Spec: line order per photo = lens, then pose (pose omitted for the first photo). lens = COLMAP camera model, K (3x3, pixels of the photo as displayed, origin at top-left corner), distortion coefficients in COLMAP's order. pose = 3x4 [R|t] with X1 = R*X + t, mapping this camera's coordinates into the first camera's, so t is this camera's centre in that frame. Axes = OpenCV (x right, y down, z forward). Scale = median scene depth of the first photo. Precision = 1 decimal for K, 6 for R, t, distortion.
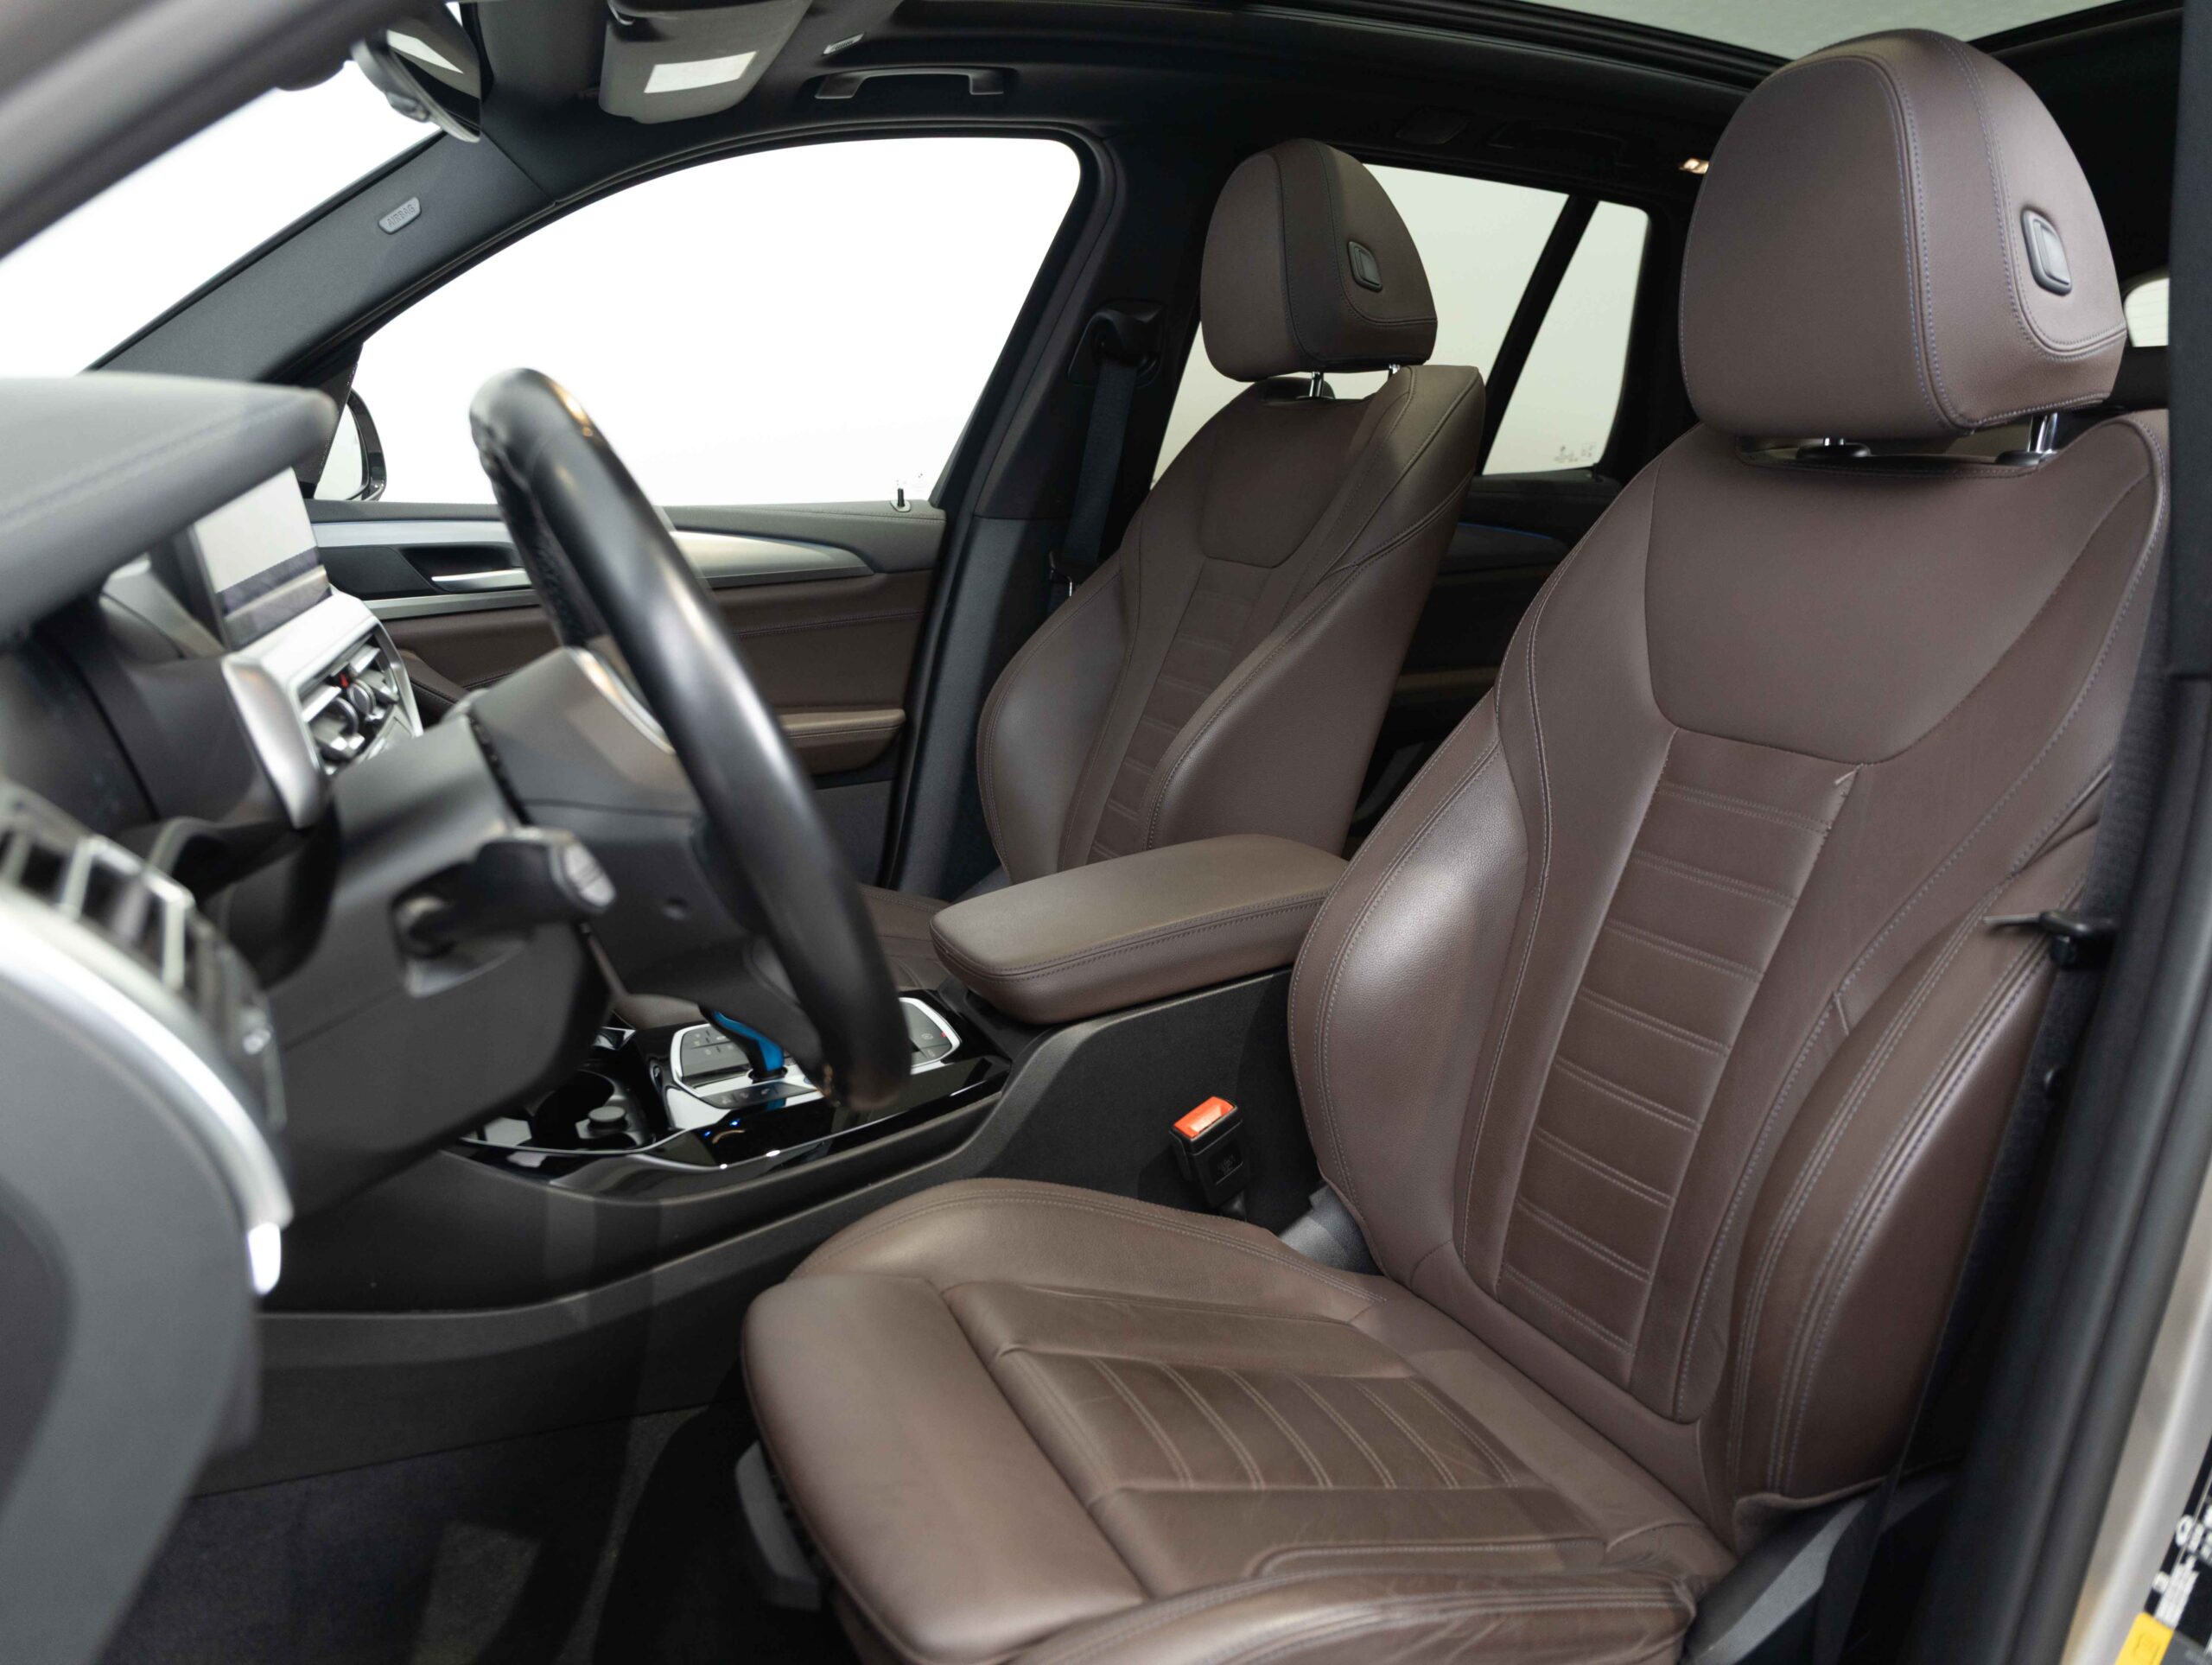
lens RADIAL K [[1594.2, 0, 1106.0], [0, 1594.2, 832.5], [0, 0, 1]] dist [-0.024138, -0.006946]
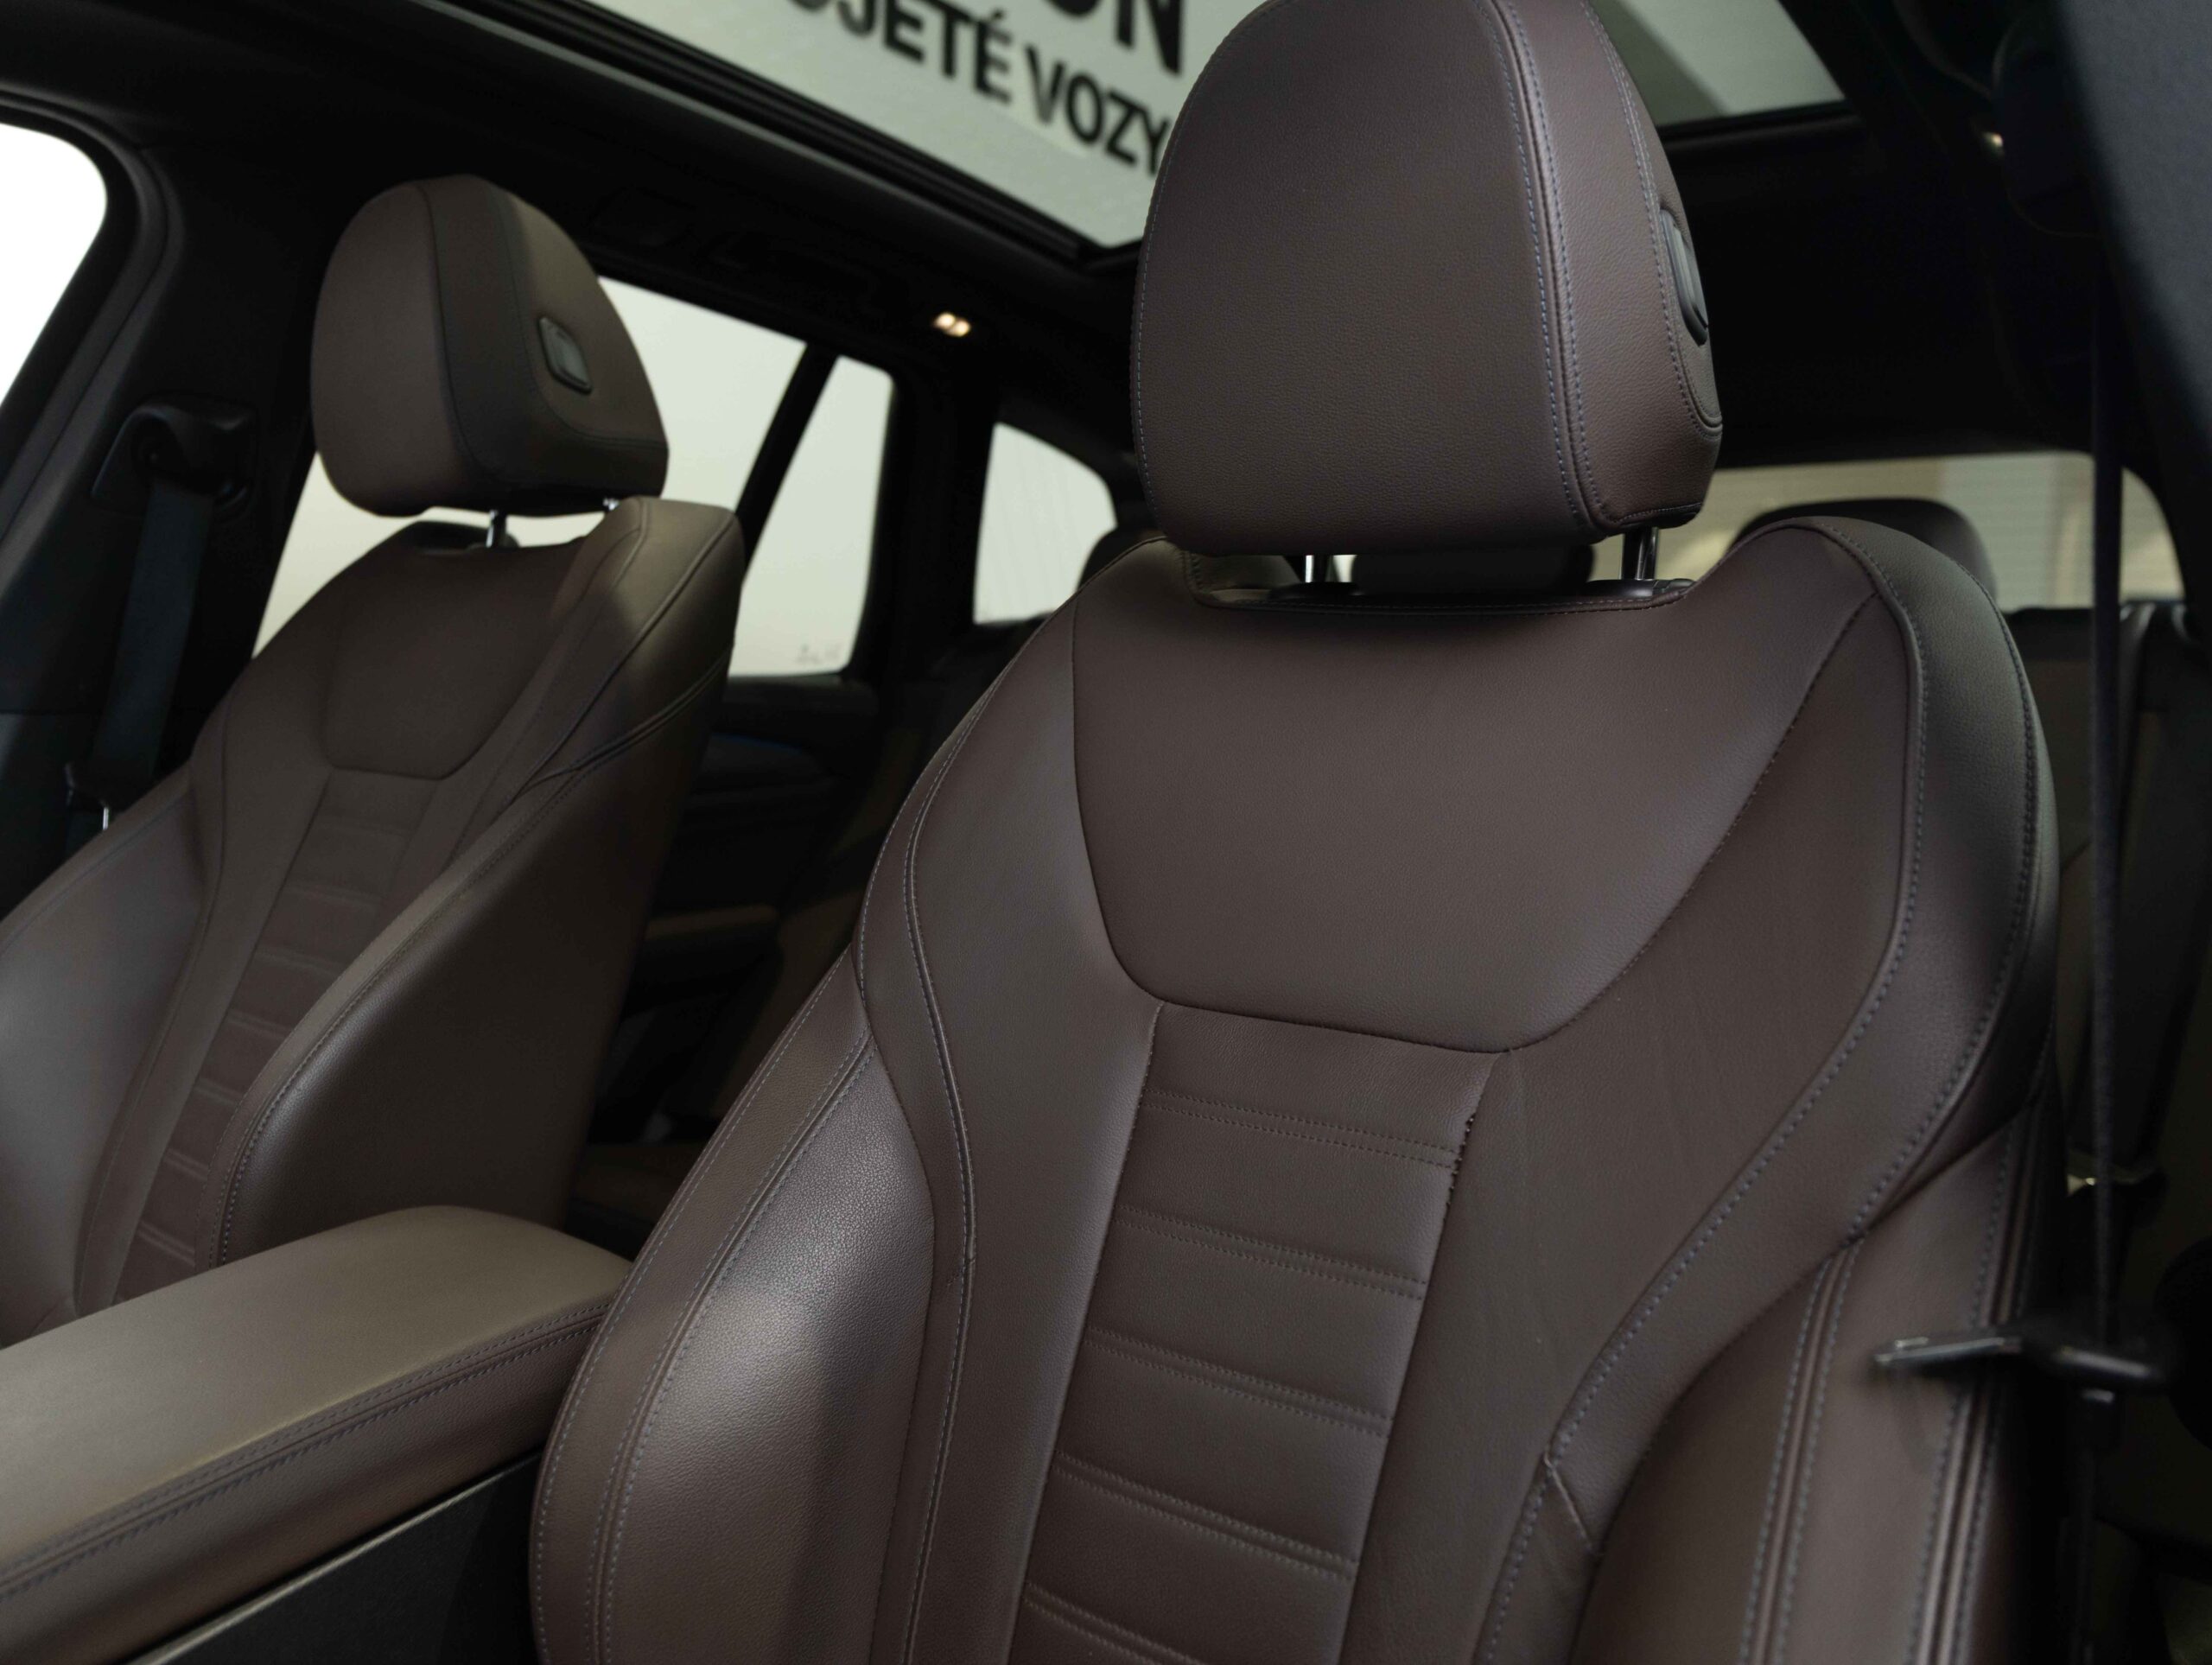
lens RADIAL K [[1524.4, 0, 1107.6], [0, 1524.4, 866.5], [0, 0, 1]] dist [-0.015553, -0.004024]
pose [[0.864860, -0.022945, 0.501489, 0.026424], [0.087401, 0.990581, -0.105407, -0.037631], [-0.494347, 0.134992, 0.858719, 0.316783]]
